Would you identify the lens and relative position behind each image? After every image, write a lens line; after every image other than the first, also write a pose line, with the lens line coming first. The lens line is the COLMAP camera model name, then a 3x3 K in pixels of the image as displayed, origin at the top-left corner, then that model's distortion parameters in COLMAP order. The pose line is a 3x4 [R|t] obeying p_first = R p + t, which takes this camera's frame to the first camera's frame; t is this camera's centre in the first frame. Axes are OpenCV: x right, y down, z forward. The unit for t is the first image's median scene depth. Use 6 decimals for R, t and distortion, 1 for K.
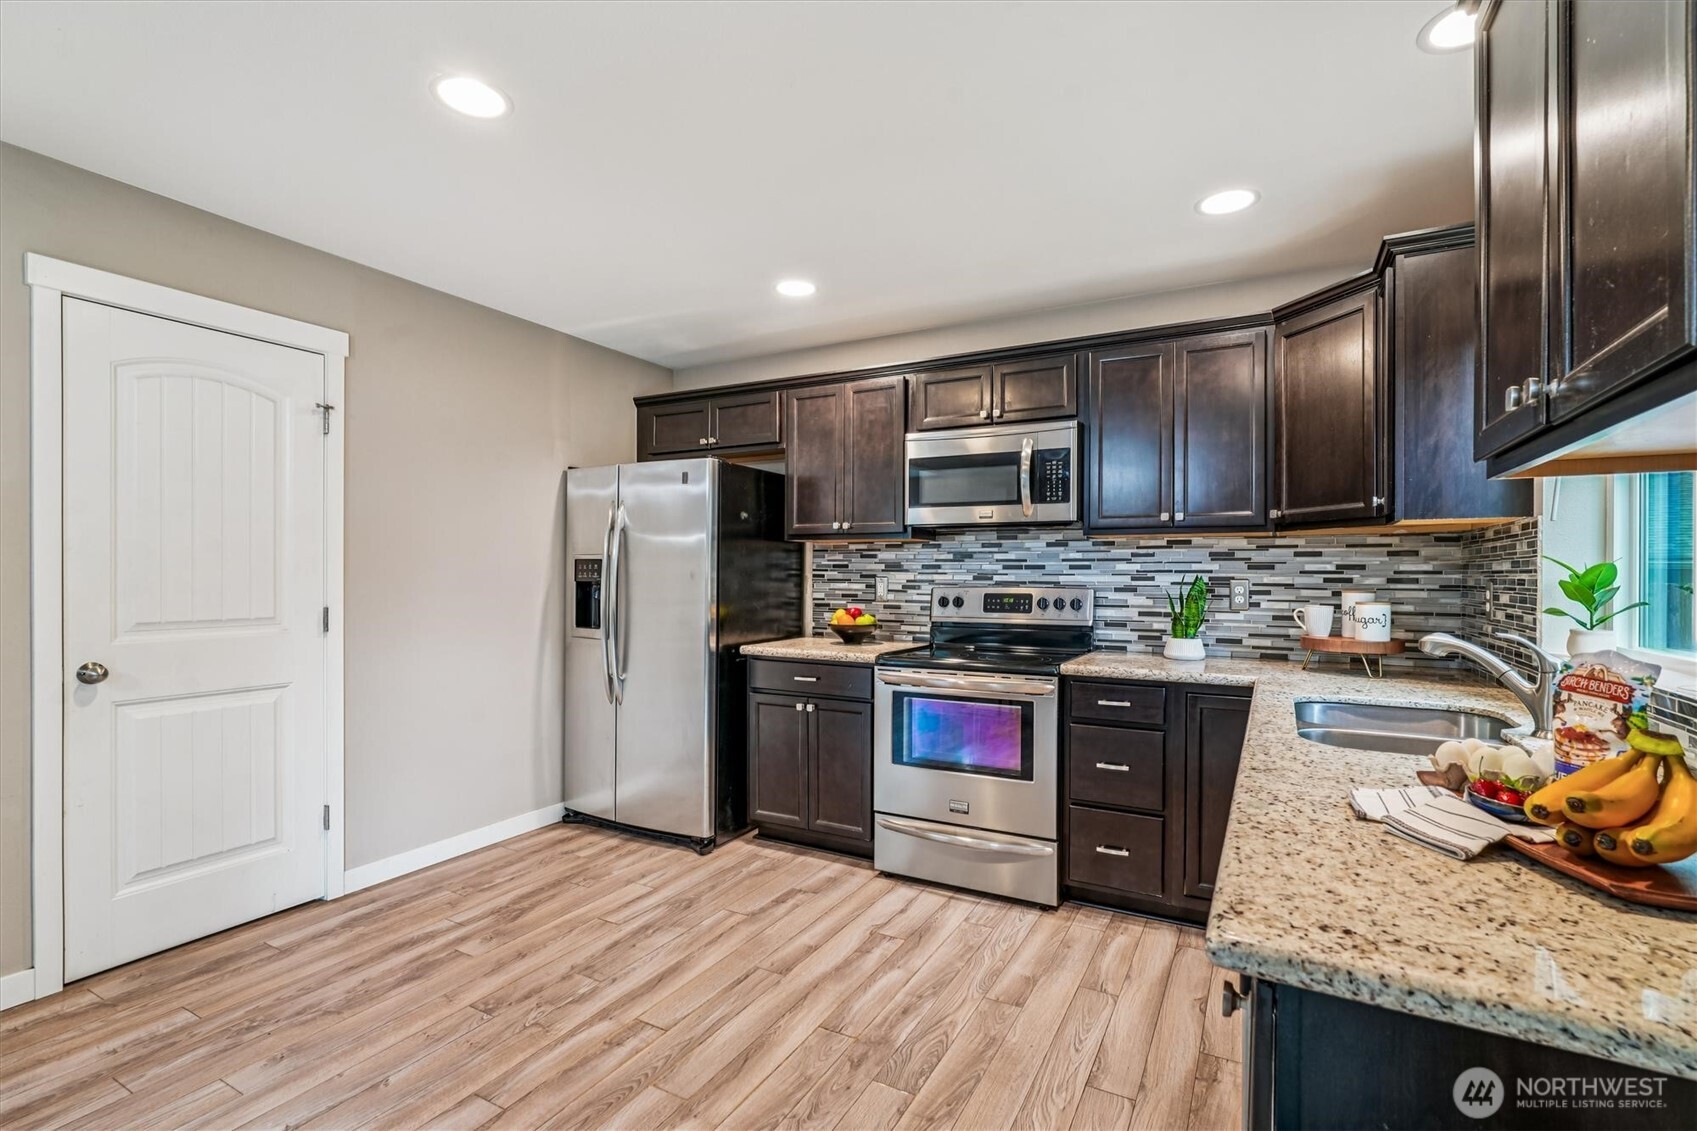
lens RADIAL K [[772.3, 0, 849.9], [0, 772.3, 574.7], [0, 0, 1]] dist [-0.021273, 0.009118]
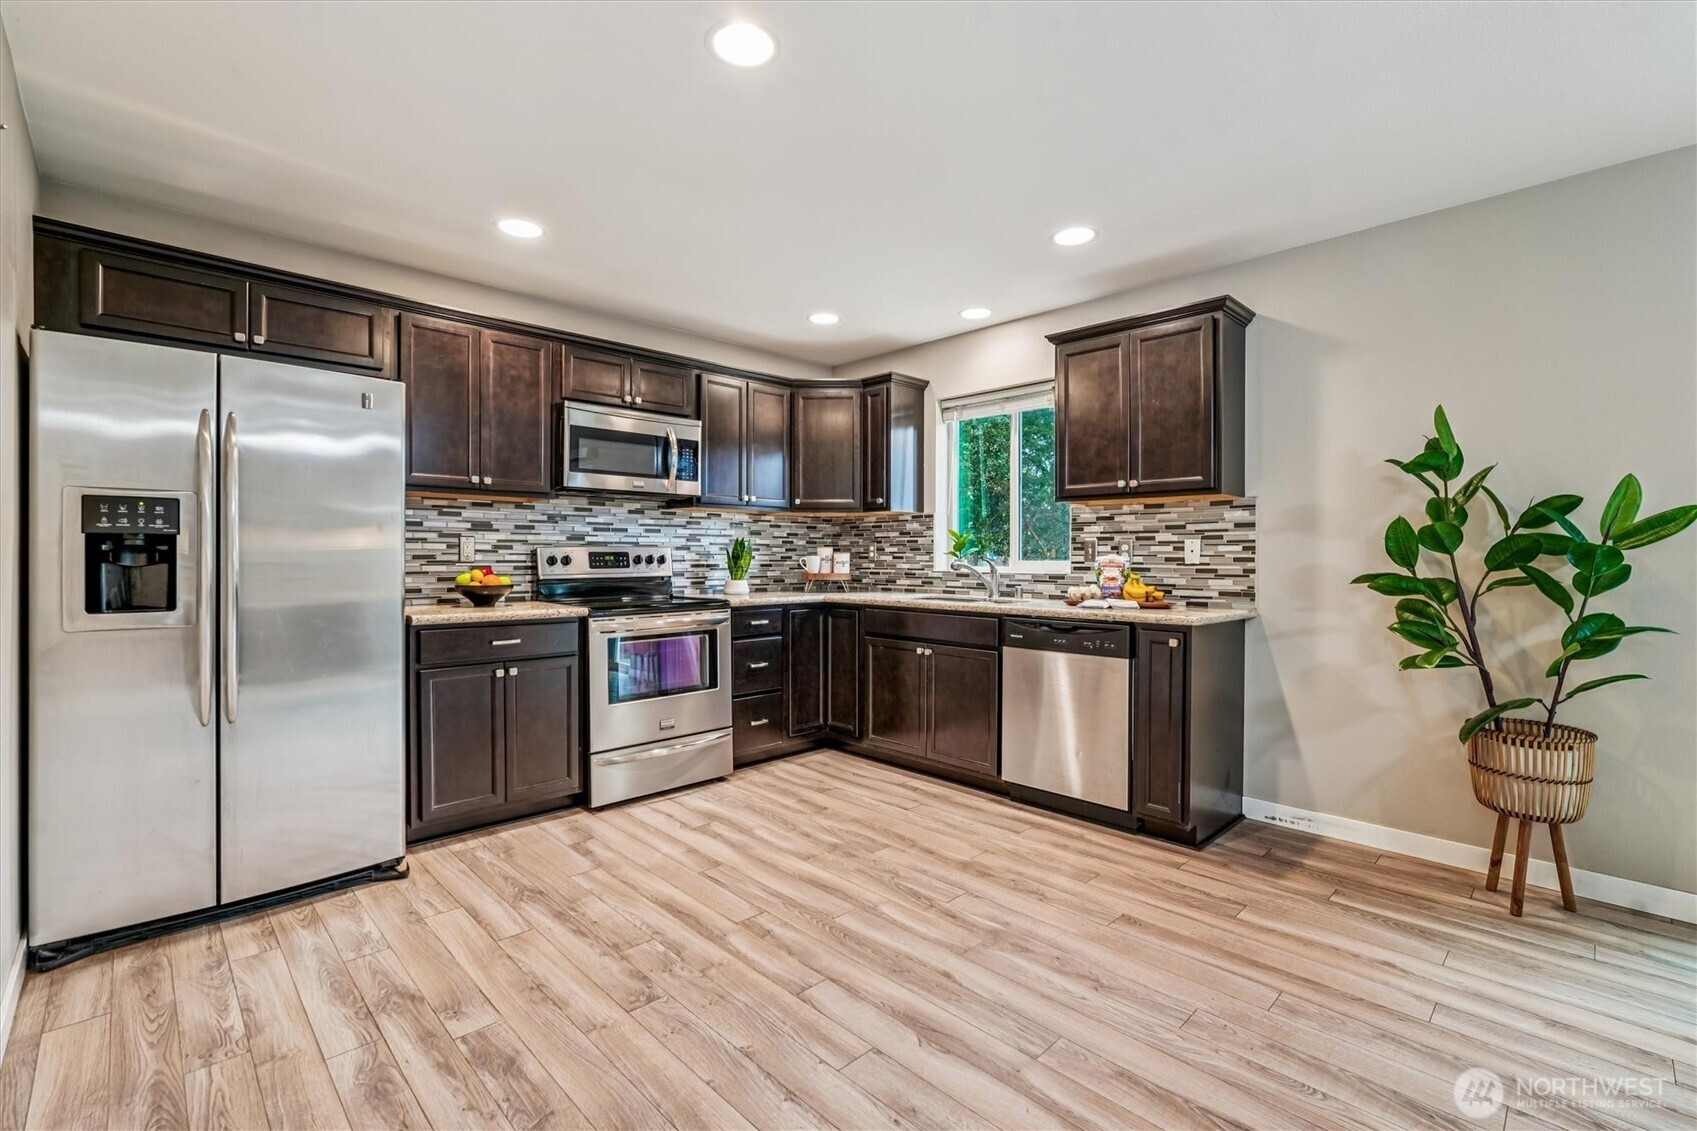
lens RADIAL K [[752.4, 0, 849.6], [0, 752.4, 552.4], [0, 0, 1]] dist [-0.019393, 0.008458]
pose [[0.292589, -0.000991, 0.956238, -0.826182], [0.000116, 0.999999, 0.001001, 0.025529], [-0.956238, -0.000182, 0.292589, 0.341297]]
